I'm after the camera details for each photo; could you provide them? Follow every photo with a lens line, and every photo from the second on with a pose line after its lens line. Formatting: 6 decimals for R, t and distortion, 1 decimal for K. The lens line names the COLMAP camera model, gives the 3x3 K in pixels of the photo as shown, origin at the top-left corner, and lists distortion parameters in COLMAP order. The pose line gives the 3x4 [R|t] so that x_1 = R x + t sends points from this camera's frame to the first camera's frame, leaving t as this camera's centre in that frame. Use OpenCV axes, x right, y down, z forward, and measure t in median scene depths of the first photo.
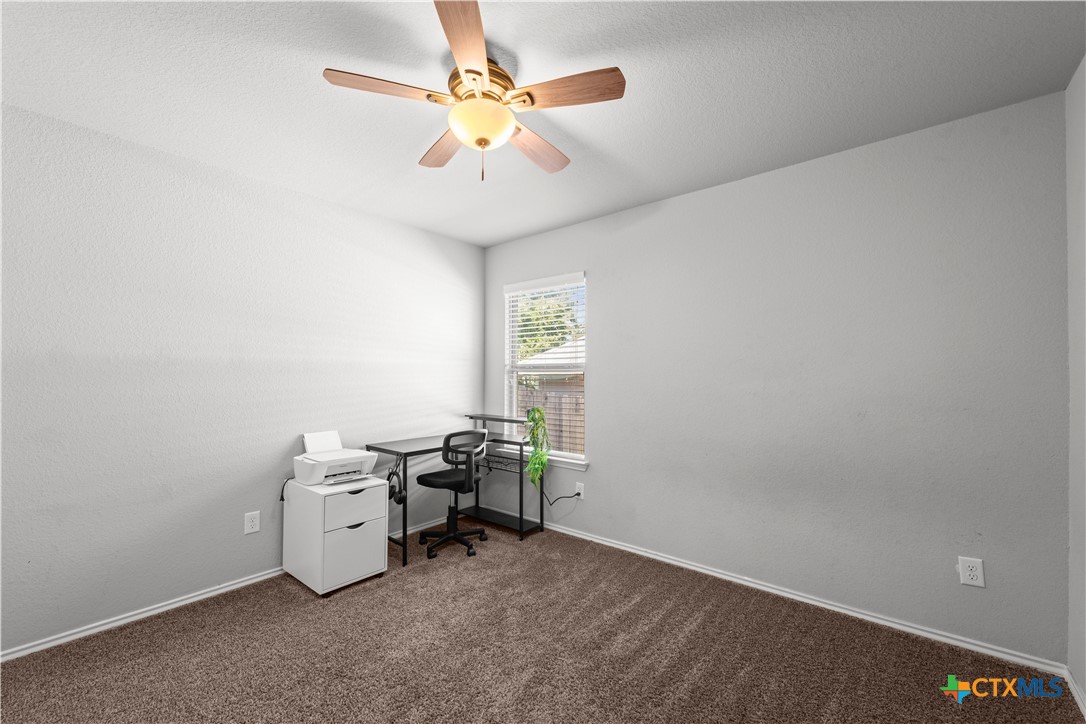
lens RADIAL K [[421.8, 0, 539.3], [0, 421.8, 366.6], [0, 0, 1]] dist [0.000394, -0.000181]
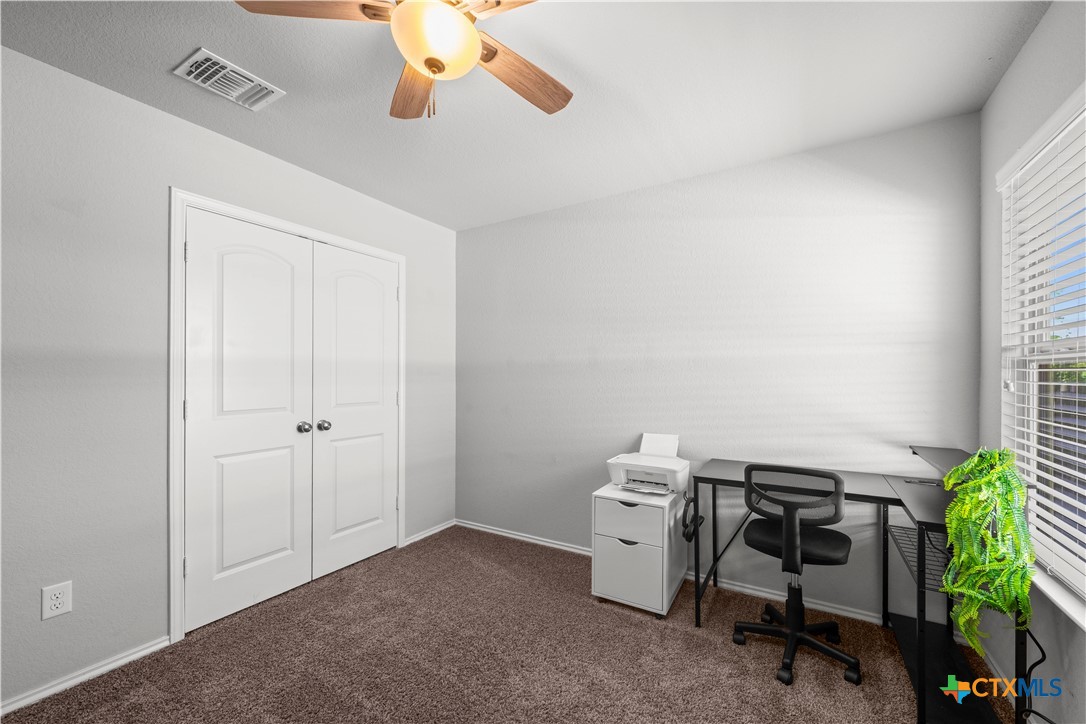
lens RADIAL K [[421.8, 0, 539.3], [0, 421.8, 366.6], [0, 0, 1]] dist [0.000394, -0.000181]
pose [[0.181226, -0.021951, -0.983196, 0.366238], [0.024389, 0.999544, -0.017821, 0.015715], [0.983139, -0.020749, 0.181679, 0.580094]]
